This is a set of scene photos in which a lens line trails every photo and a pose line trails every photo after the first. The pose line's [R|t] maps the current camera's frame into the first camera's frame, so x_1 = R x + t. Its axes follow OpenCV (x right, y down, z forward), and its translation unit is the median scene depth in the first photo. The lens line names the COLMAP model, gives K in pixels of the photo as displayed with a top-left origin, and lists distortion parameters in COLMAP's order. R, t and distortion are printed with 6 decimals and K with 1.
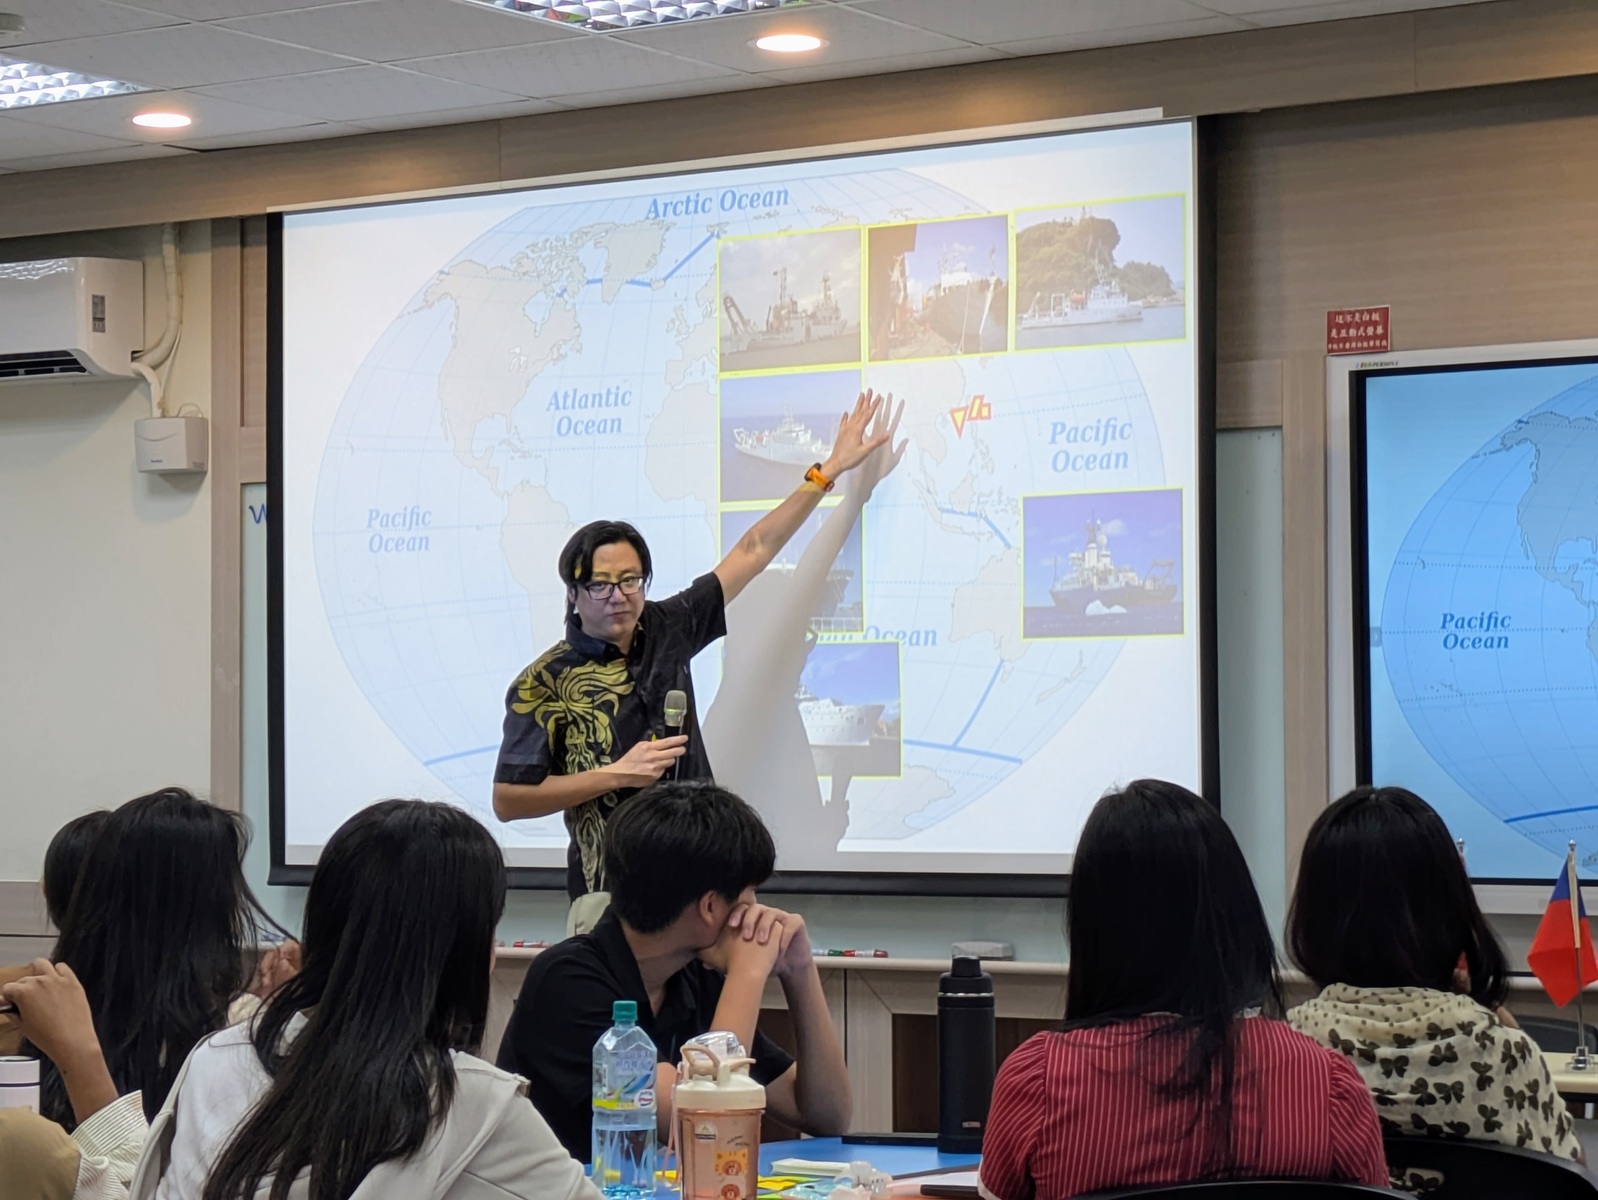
lens RADIAL K [[3093.1, 0, 1203.4], [0, 3093.1, 565.0], [0, 0, 1]] dist [0.064603, -0.055169]
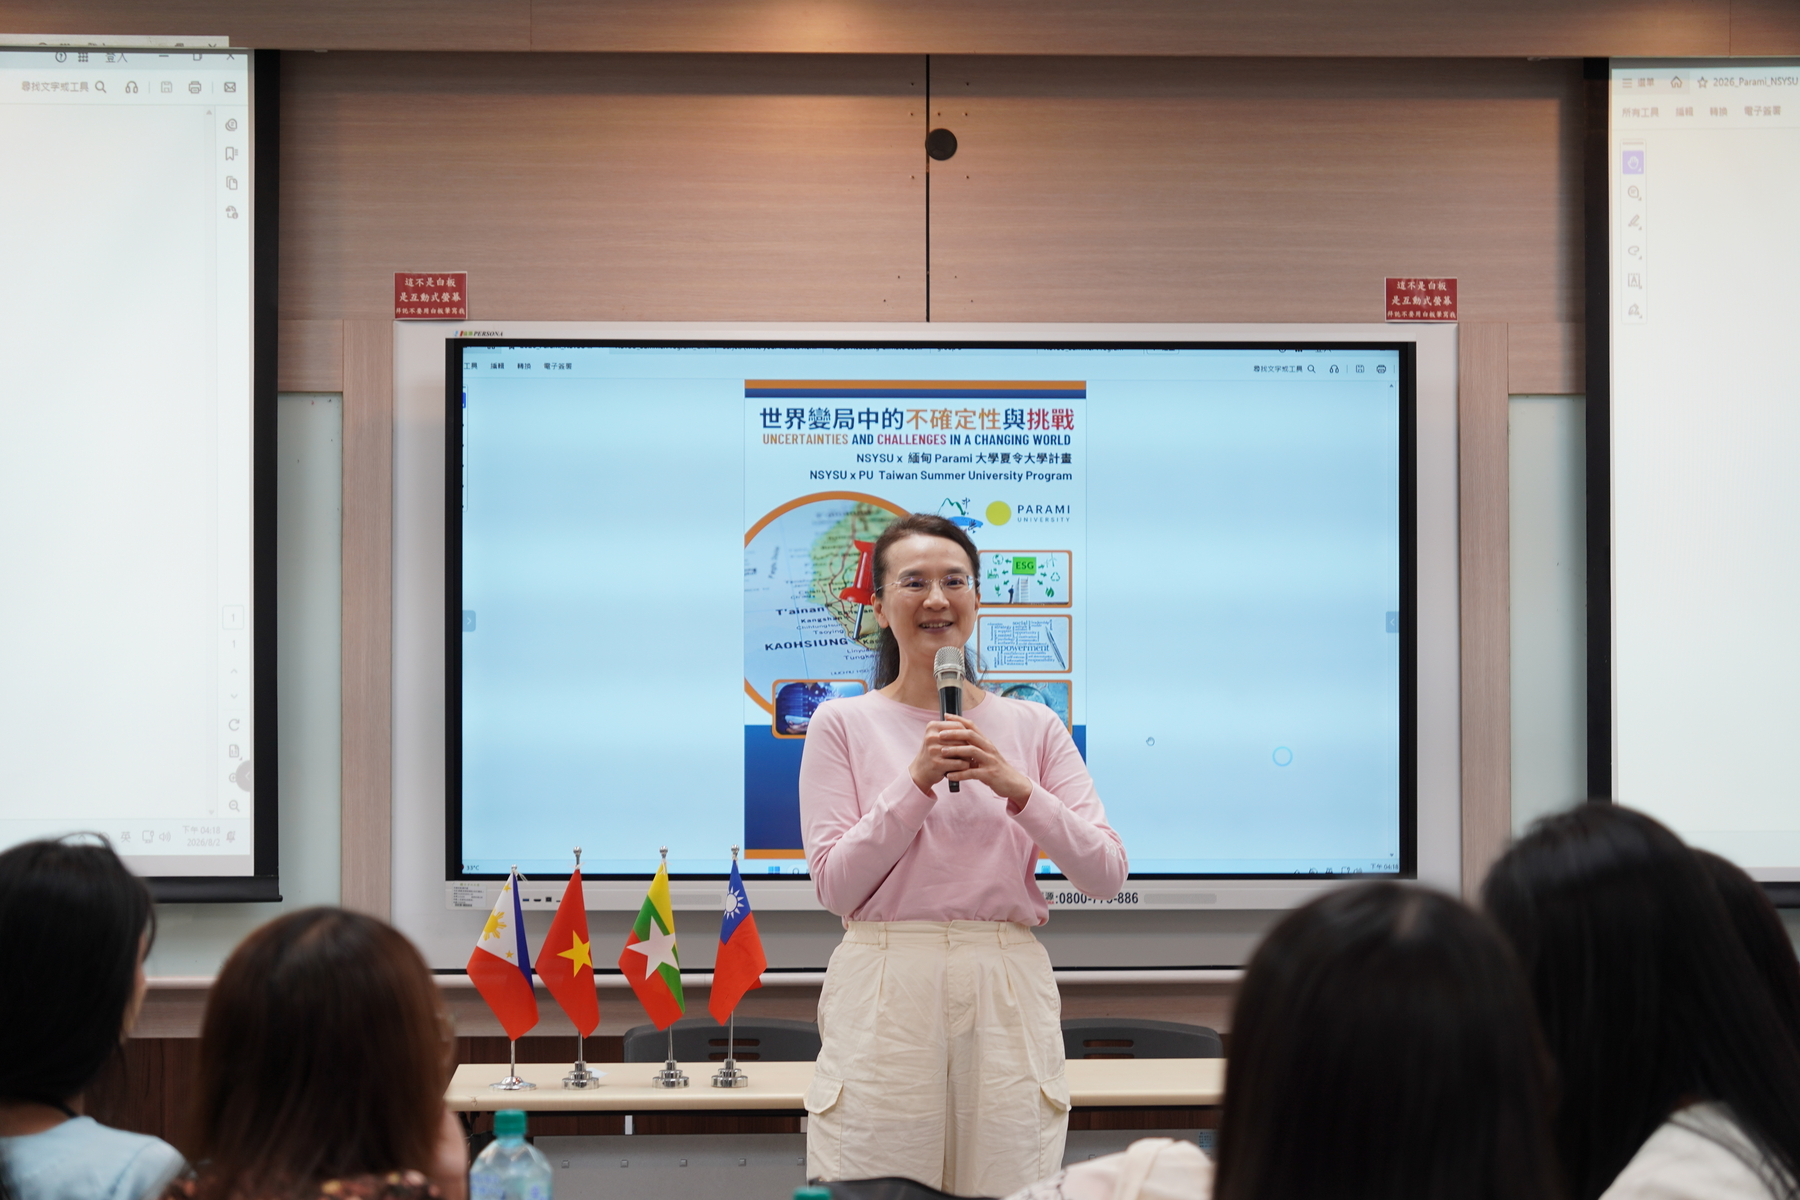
lens RADIAL K [[3036.0, 0, 900.0], [0, 3036.0, 600.0], [0, 0, 1]] dist [0.015592, 0.134655]
pose [[0.885402, 0.024308, 0.464191, -0.240581], [-0.030643, 0.999512, 0.006109, 0.006572], [-0.463816, -0.019633, 0.885714, 0.106603]]
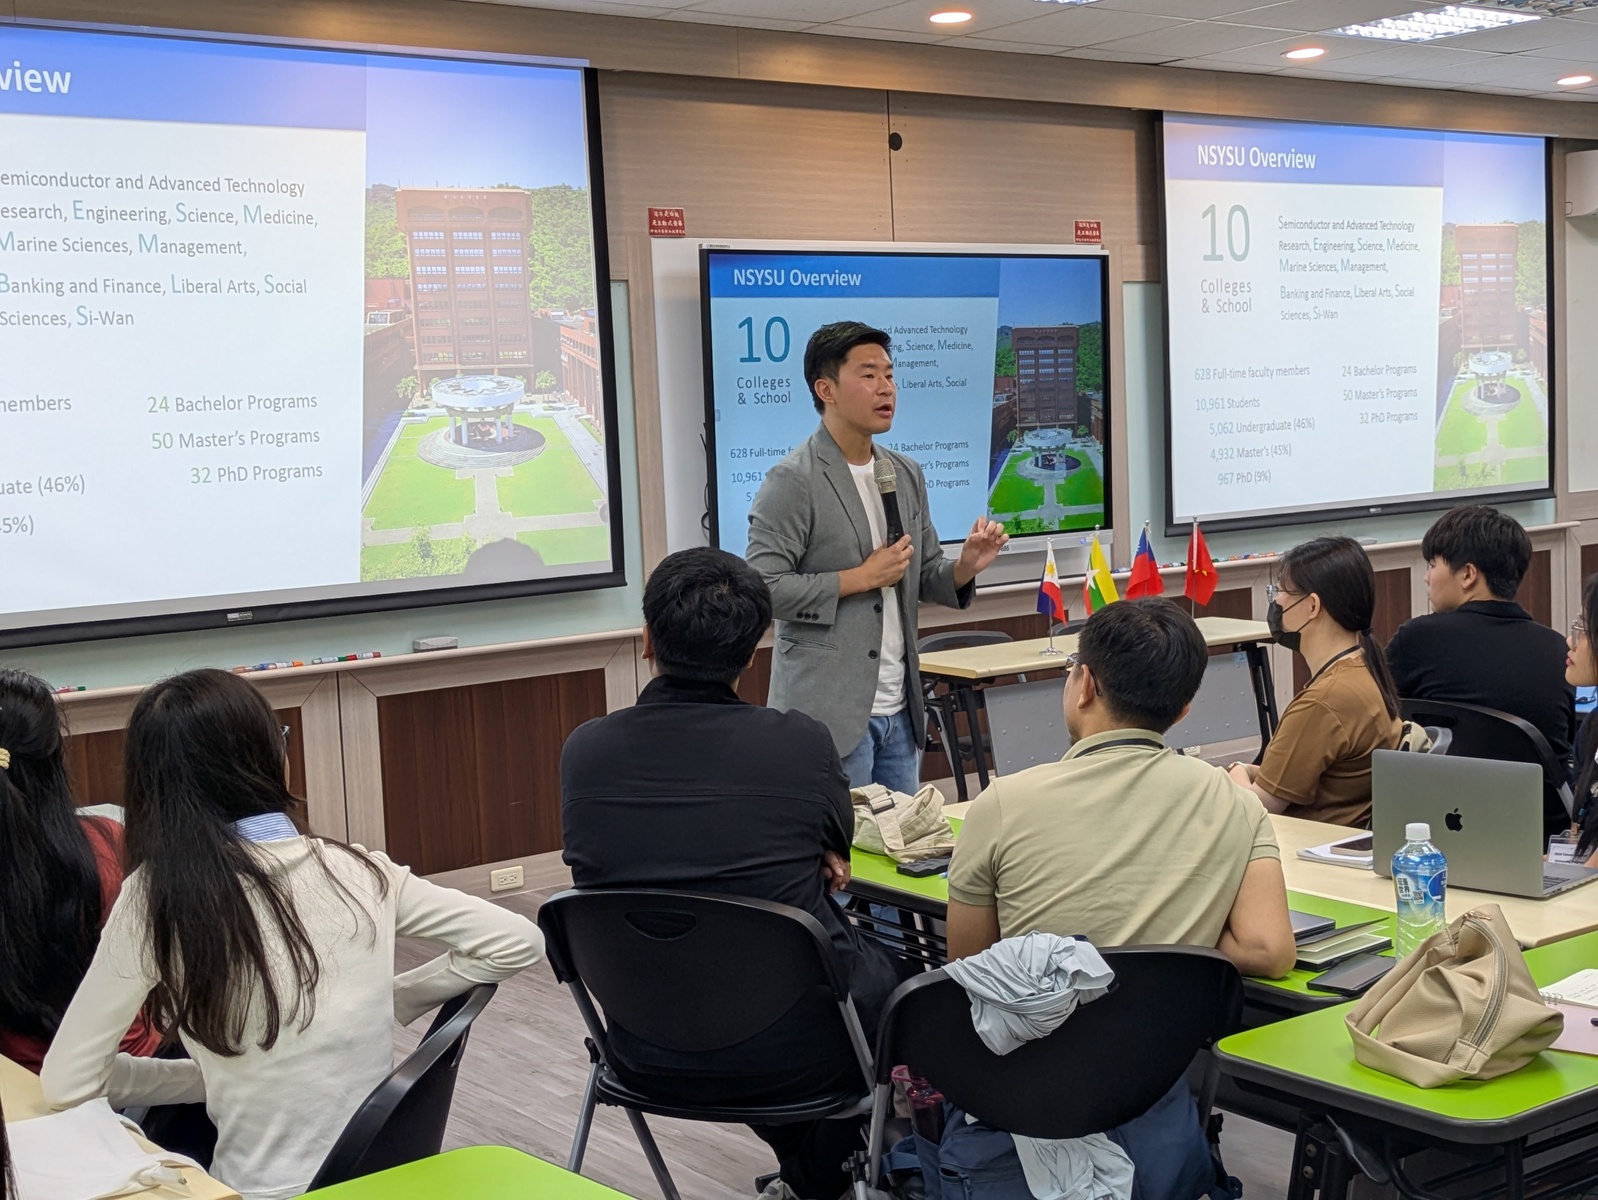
lens RADIAL K [[2160.6, 0, 799.0], [0, 2160.6, 600.0], [0, 0, 1]] dist [0.023508, 0.032979]
pose [[0.454634, -0.074574, 0.887551, -0.877657], [0.007822, 0.996785, 0.079745, 0.028018], [-0.890644, -0.029312, 0.453756, 0.413742]]
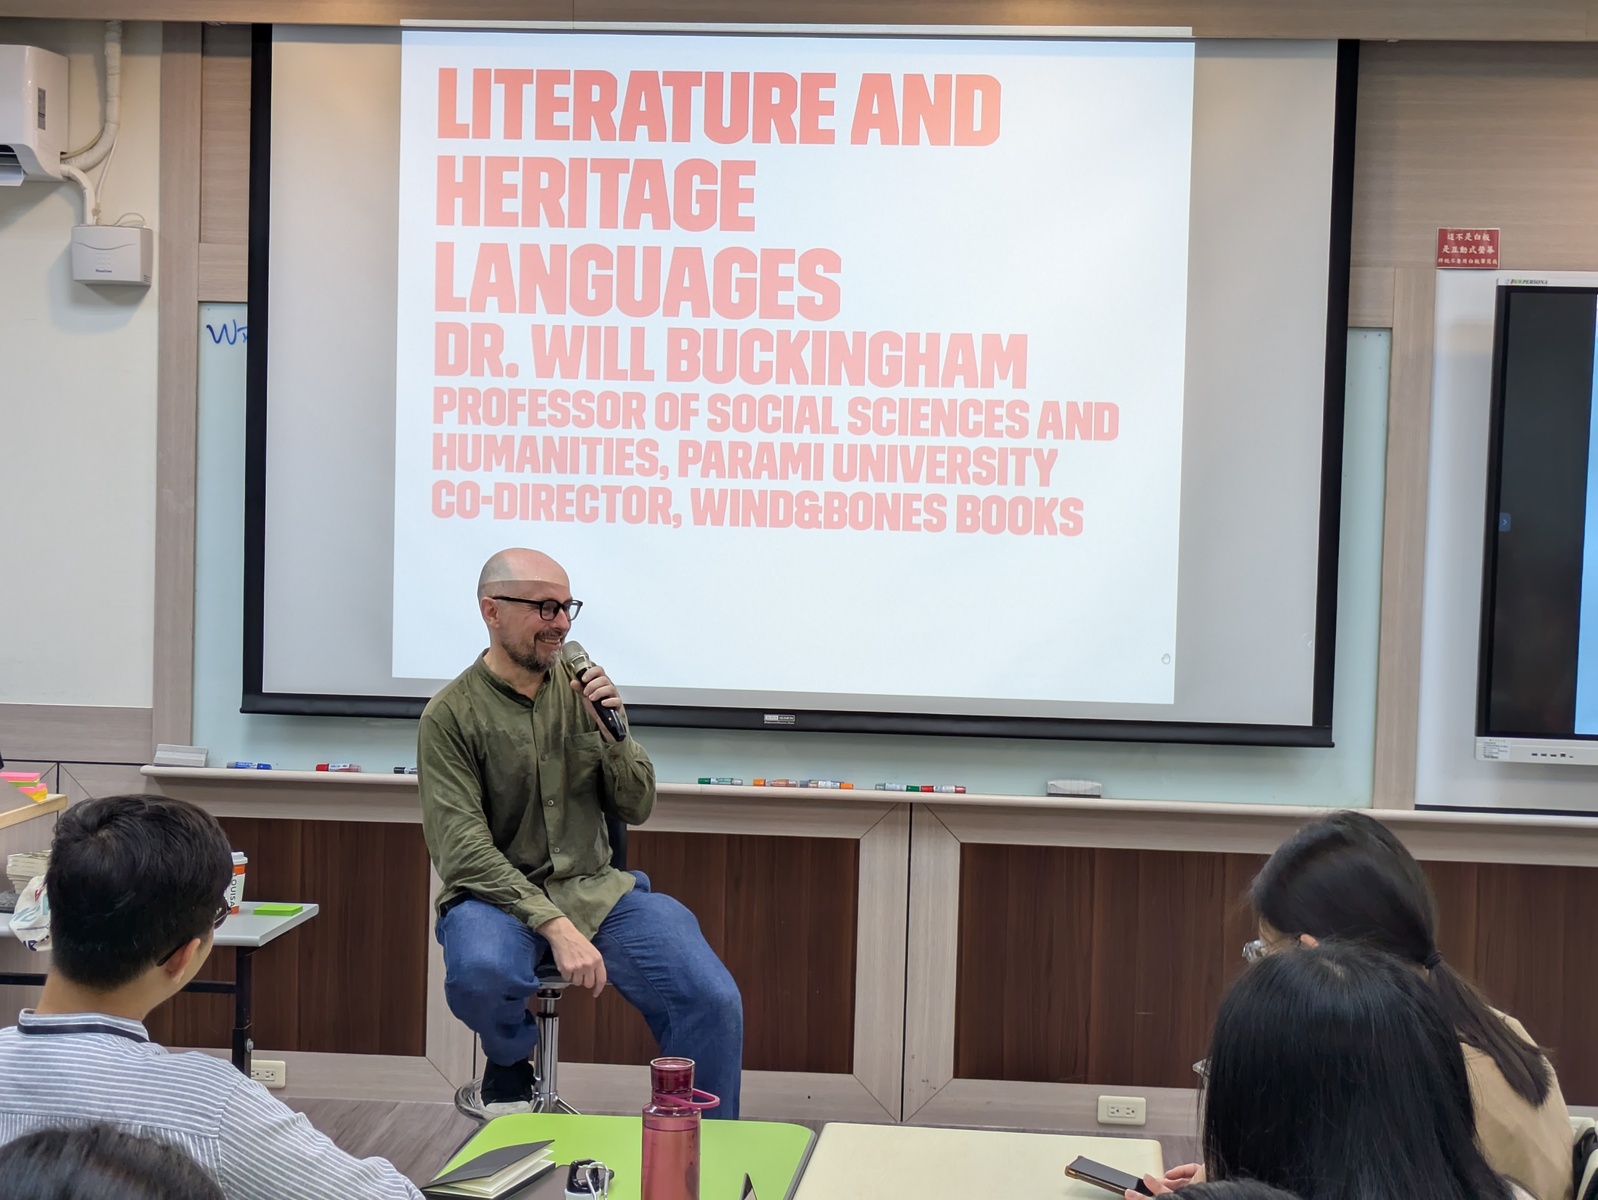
lens RADIAL K [[2476.4, 0, 799.0], [0, 2476.4, 600.0], [0, 0, 1]] dist [0.198006, -0.658266]
pose [[0.924182, 0.032630, 0.380557, -0.497739], [-0.057803, 0.996817, 0.054906, 0.015273], [-0.377554, -0.072741, 0.923126, 0.228518]]
